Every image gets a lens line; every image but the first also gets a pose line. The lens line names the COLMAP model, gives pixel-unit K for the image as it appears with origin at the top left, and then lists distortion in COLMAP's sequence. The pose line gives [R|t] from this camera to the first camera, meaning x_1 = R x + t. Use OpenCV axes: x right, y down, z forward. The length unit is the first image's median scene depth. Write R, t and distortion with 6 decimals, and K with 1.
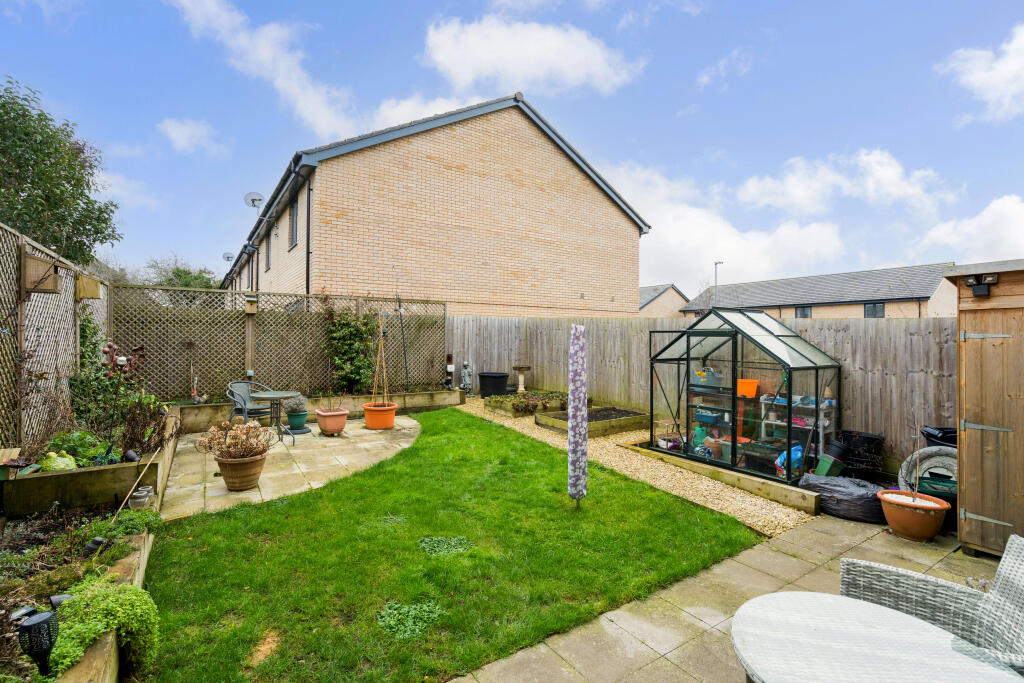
lens RADIAL K [[481.6, 0, 512.1], [0, 481.6, 343.3], [0, 0, 1]] dist [0.006016, 0.000119]
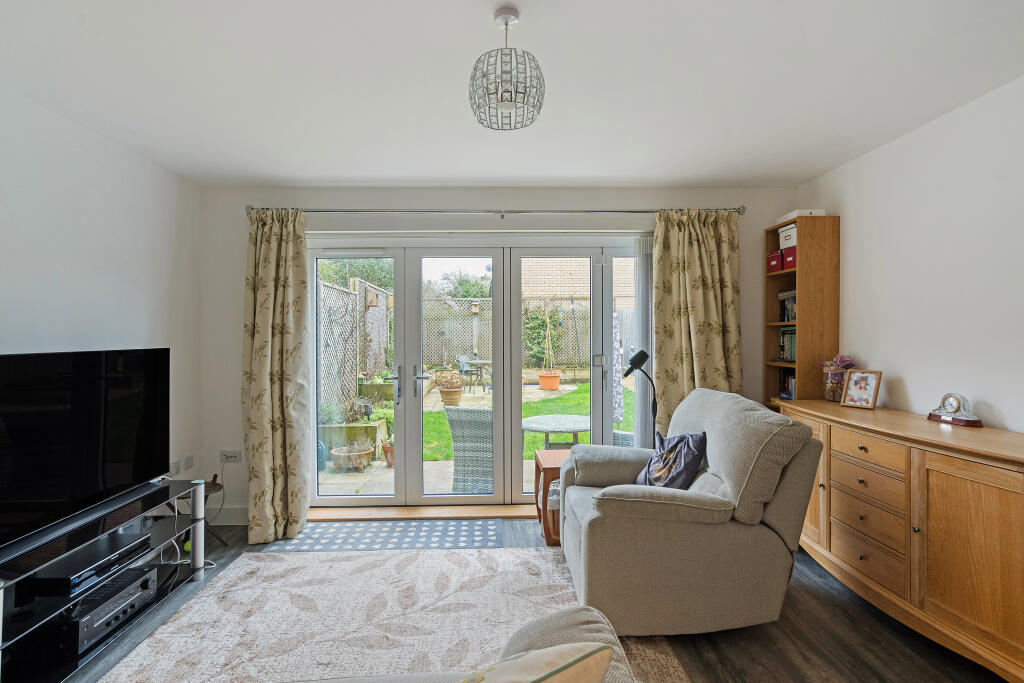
lens RADIAL K [[521.6, 0, 509.7], [0, 521.6, 337.2], [0, 0, 1]] dist [0.000013, -0.000002]
pose [[0.861887, -0.008777, -0.507024, 0.446234], [0.006996, 0.999961, -0.005417, 0.030160], [0.507052, 0.001122, 0.861915, -0.424432]]
